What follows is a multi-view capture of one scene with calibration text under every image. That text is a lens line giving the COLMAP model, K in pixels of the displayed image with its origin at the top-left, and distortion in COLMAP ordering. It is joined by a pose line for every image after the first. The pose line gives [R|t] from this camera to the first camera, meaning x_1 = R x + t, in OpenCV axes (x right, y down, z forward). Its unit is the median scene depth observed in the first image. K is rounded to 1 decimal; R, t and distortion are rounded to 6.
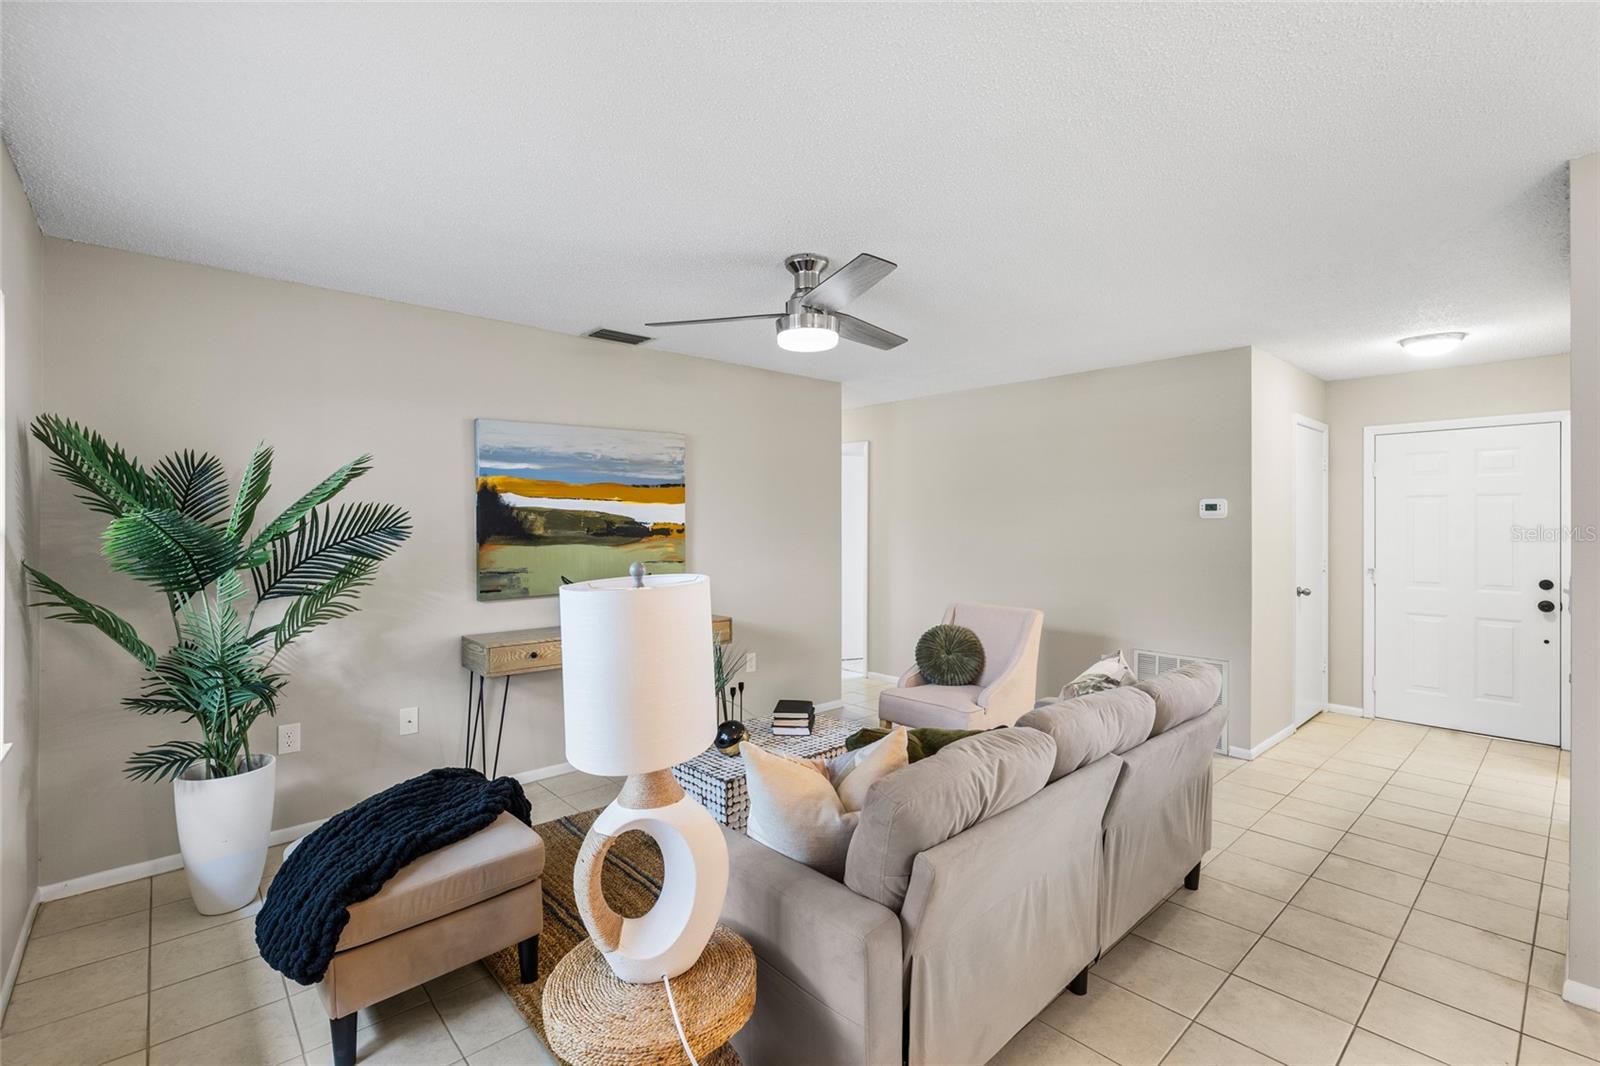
lens RADIAL K [[714.0, 0, 800.5], [0, 714.0, 524.5], [0, 0, 1]] dist [-0.007619, 0.001165]
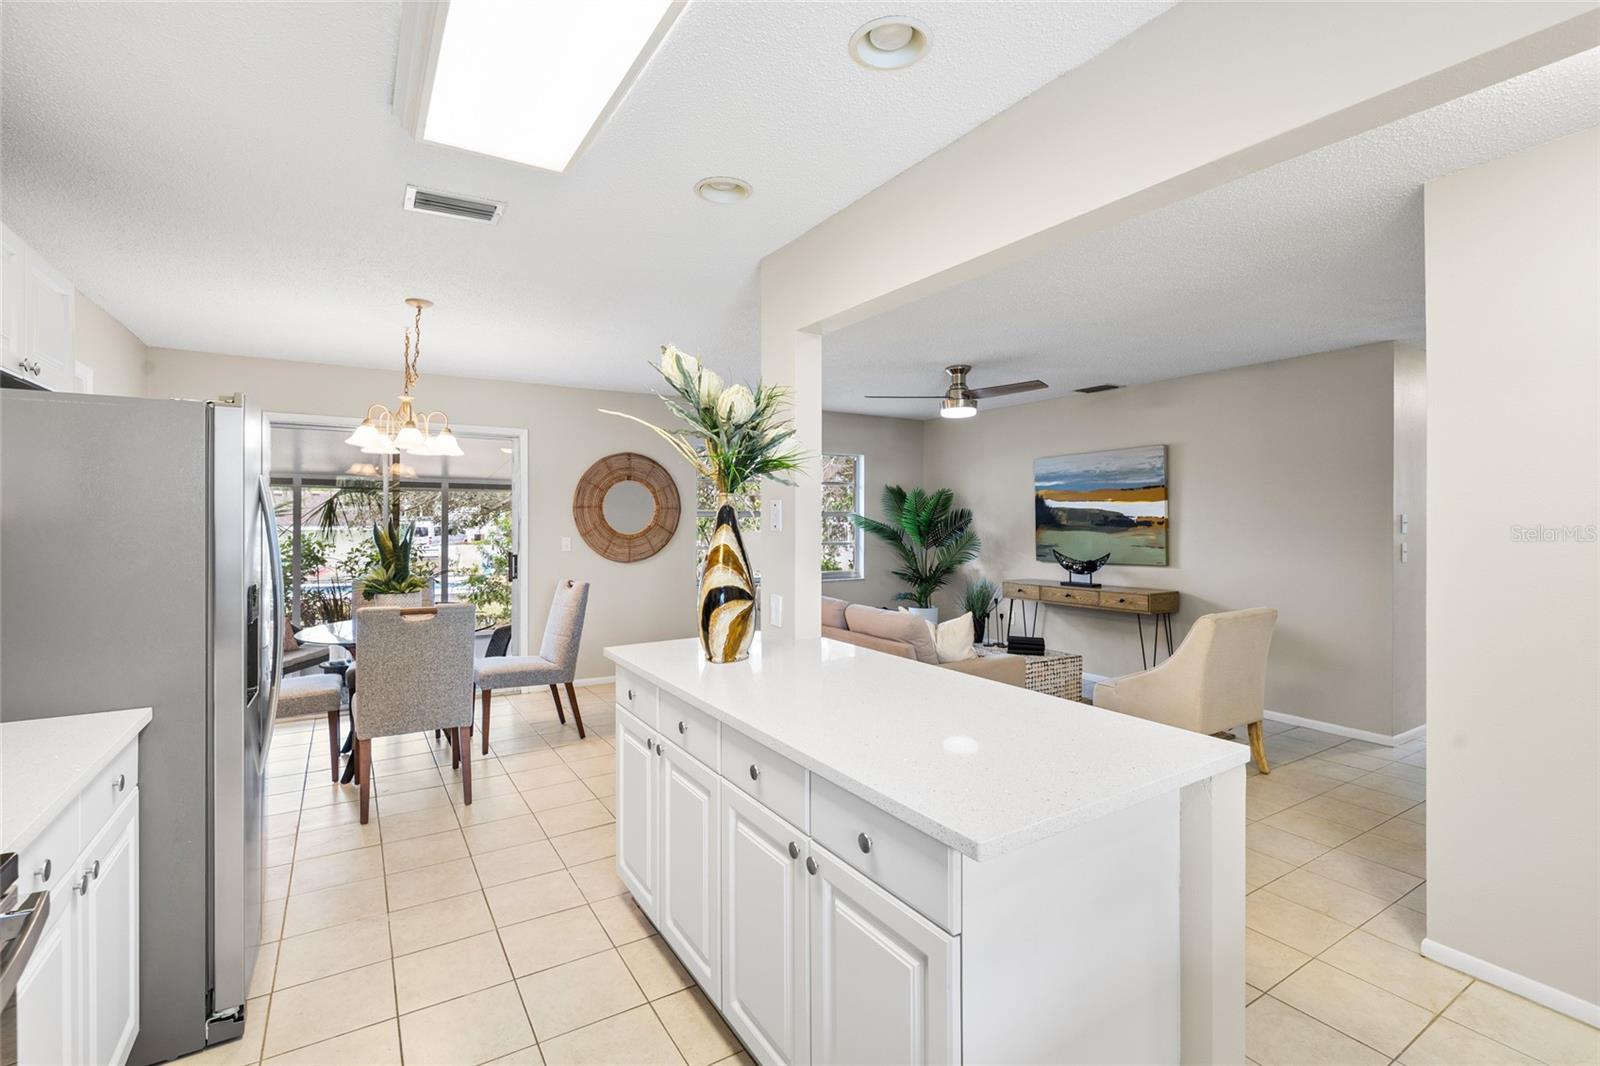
lens RADIAL K [[714.0, 0, 799.0], [0, 714.0, 517.7], [0, 0, 1]] dist [-0.007619, 0.001165]
pose [[-0.178921, -0.002543, -0.983860, 1.310199], [-0.000753, 0.999997, -0.002448, 0.003990], [0.983863, 0.000302, -0.178923, 0.675314]]
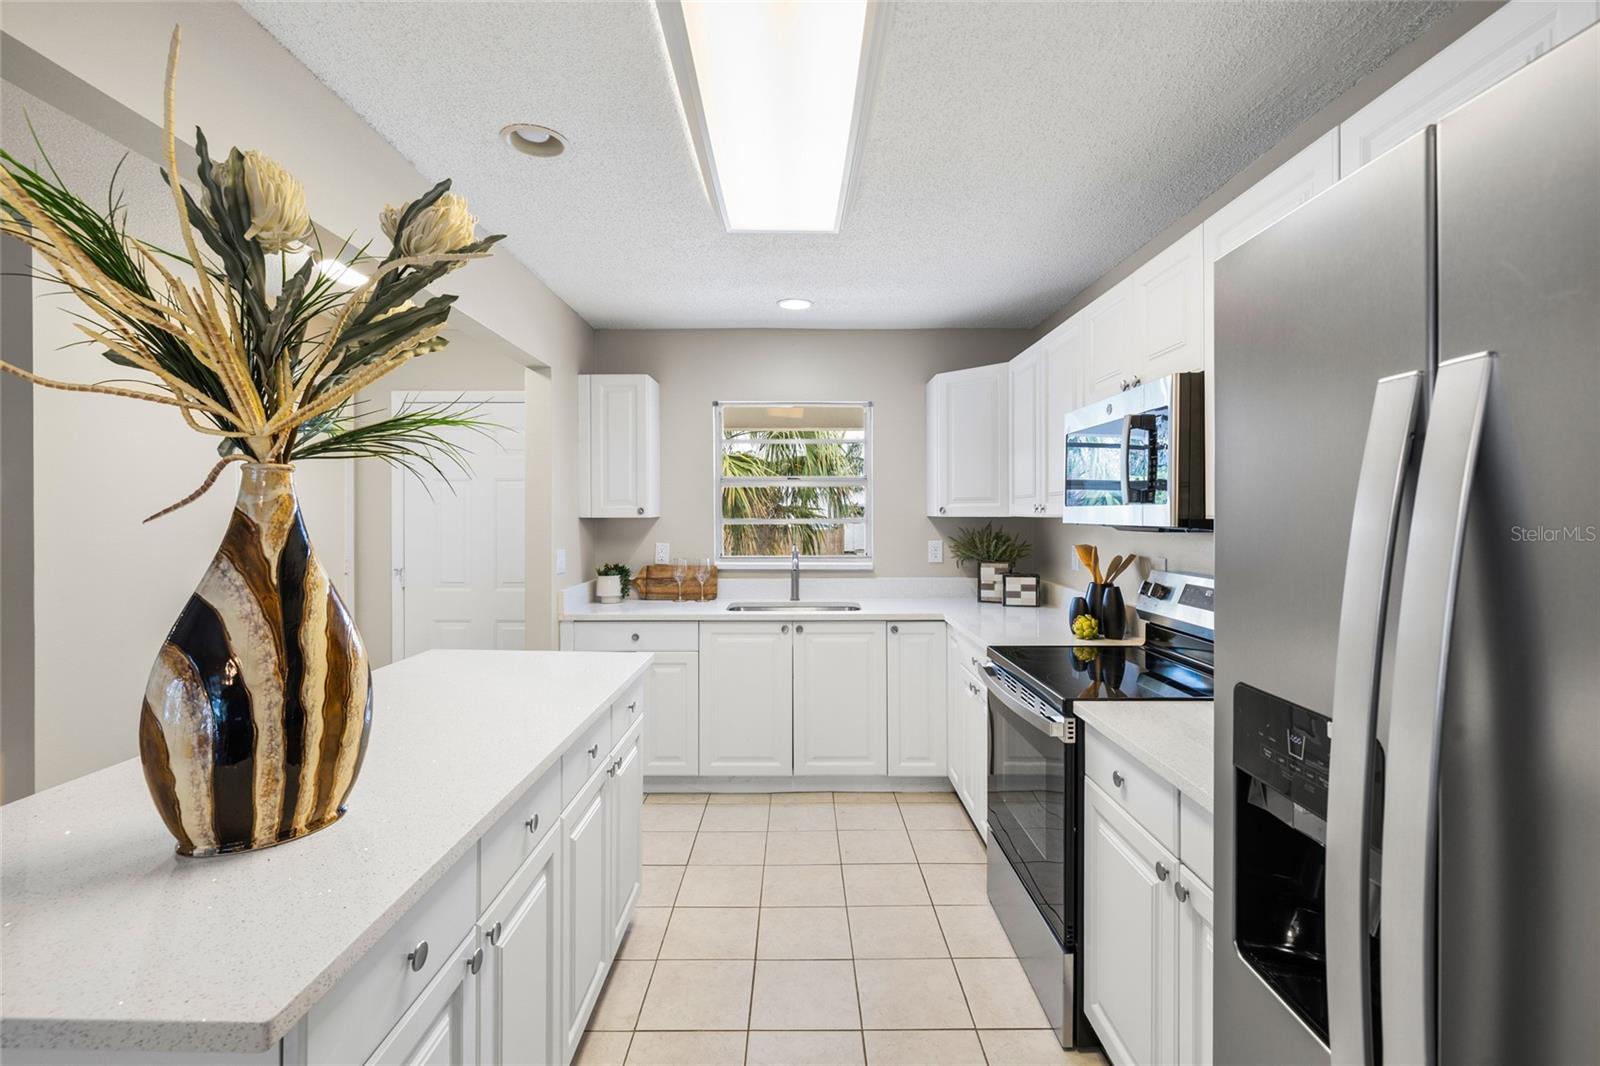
lens RADIAL K [[714.0, 0, 802.5], [0, 714.0, 517.1], [0, 0, 1]] dist [-0.007619, 0.001165]
pose [[0.667110, -0.008612, 0.744909, 0.661228], [0.002944, 0.999956, 0.008924, -0.002939], [-0.744953, -0.003761, 0.667106, 0.161228]]
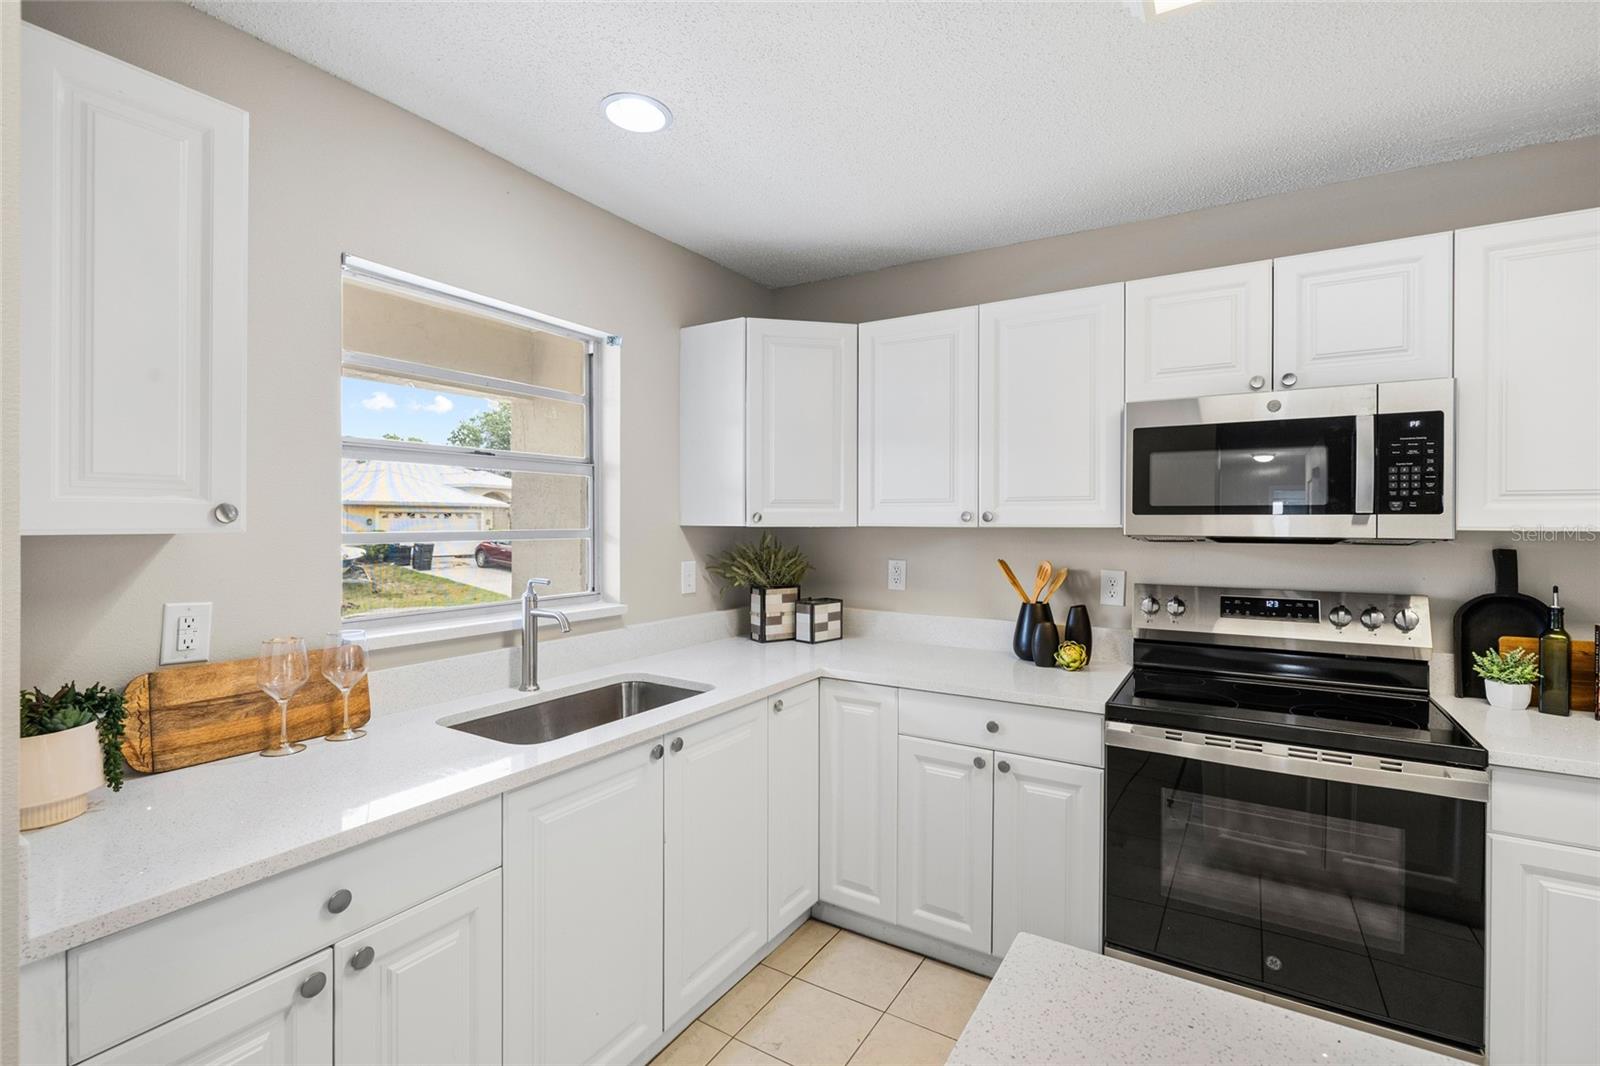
lens RADIAL K [[714.0, 0, 798.0], [0, 714.0, 523.2], [0, 0, 1]] dist [-0.007619, 0.001165]
pose [[-0.272529, -0.005425, 0.962132, 0.856249], [-0.002628, 0.999985, 0.004894, -0.000838], [-0.962144, -0.001194, -0.272539, 0.808589]]
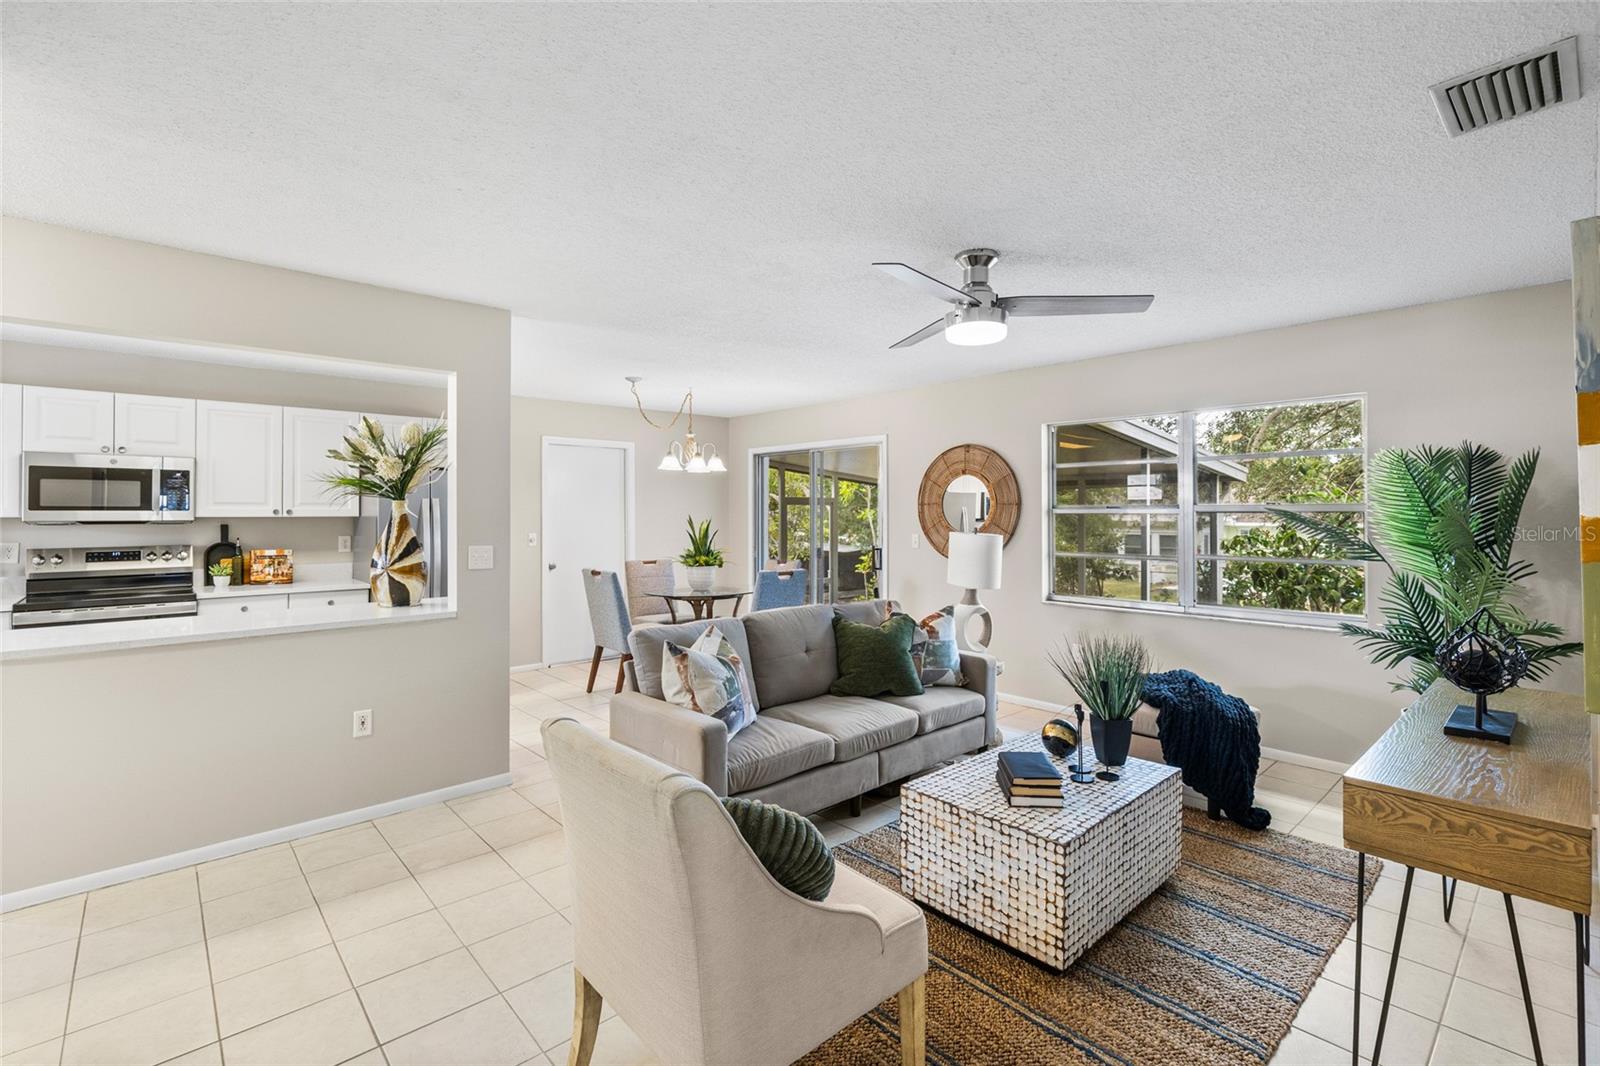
lens RADIAL K [[714.0, 0, 808.2], [0, 714.0, 514.1], [0, 0, 1]] dist [-0.007619, 0.001165]
pose [[-0.999932, -0.000458, -0.011652, 0.187877], [-0.000438, 0.999998, -0.001729, 0.001436], [0.011653, -0.001723, -0.999931, 1.457383]]
